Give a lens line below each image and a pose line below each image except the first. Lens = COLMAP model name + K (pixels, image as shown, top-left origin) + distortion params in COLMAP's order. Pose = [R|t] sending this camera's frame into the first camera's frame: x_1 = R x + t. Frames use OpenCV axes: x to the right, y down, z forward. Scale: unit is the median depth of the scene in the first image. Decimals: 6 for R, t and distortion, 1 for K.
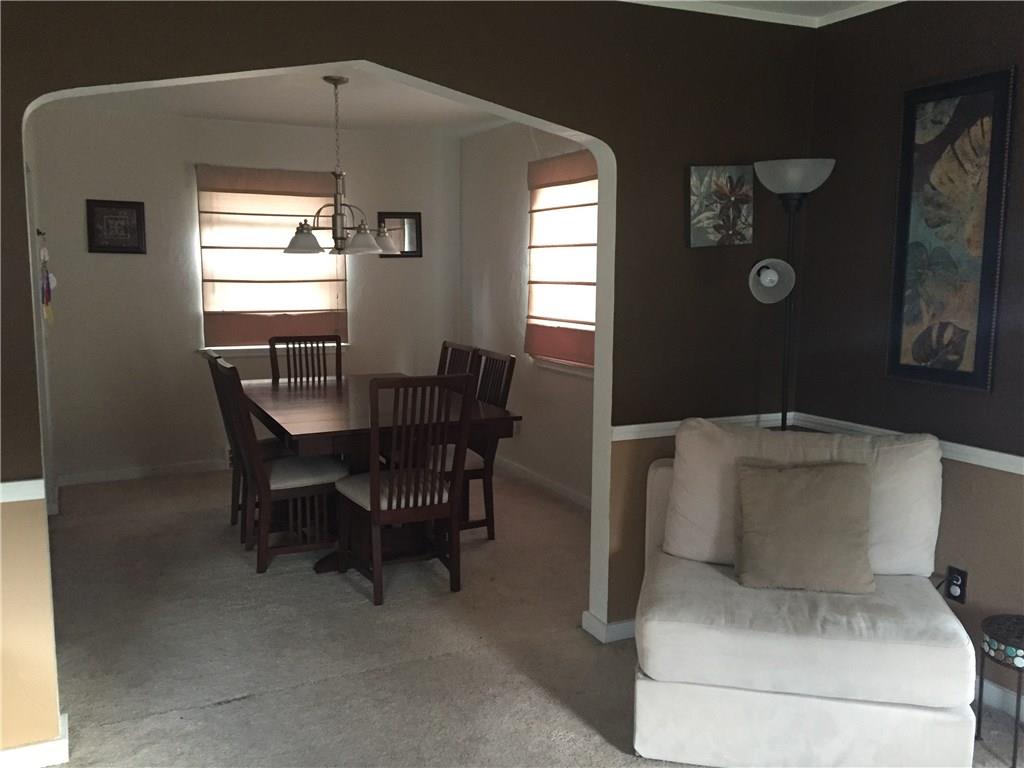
lens RADIAL K [[875.7, 0, 510.3], [0, 875.7, 382.2], [0, 0, 1]] dist [0.066083, -0.067606]
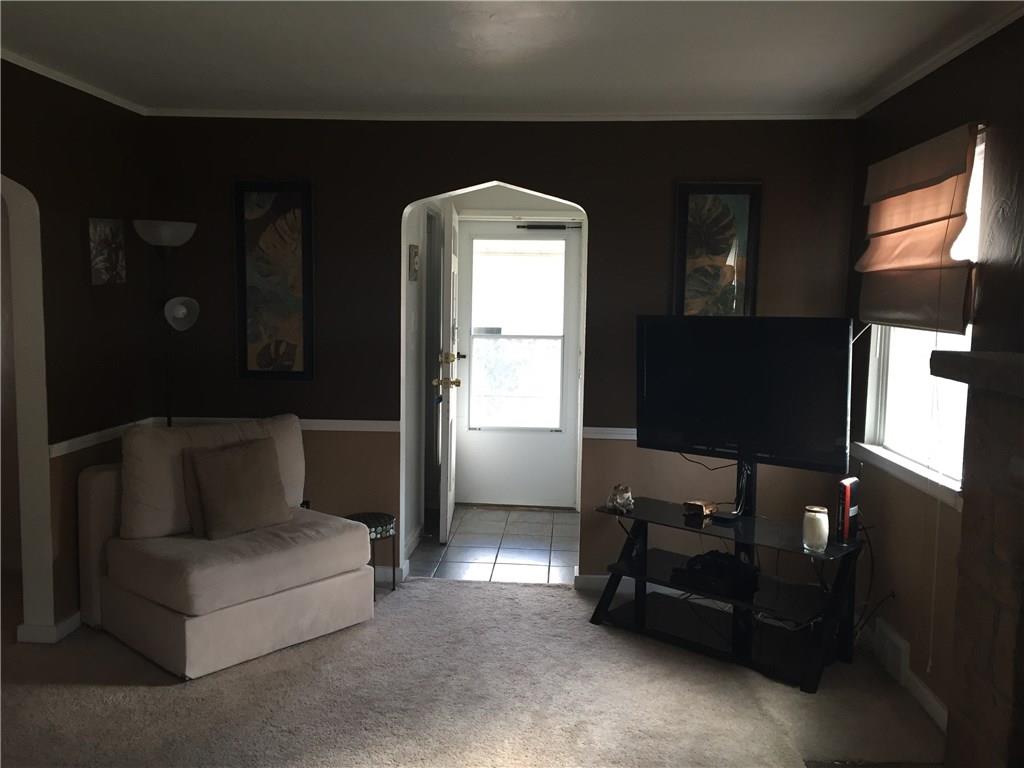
lens RADIAL K [[875.7, 0, 511.6], [0, 875.7, 385.3], [0, 0, 1]] dist [0.066083, -0.067606]
pose [[0.484202, -0.084288, 0.870887, -0.621857], [0.104225, 0.993818, 0.038238, -0.007210], [-0.868726, 0.072254, 0.489994, -0.069002]]
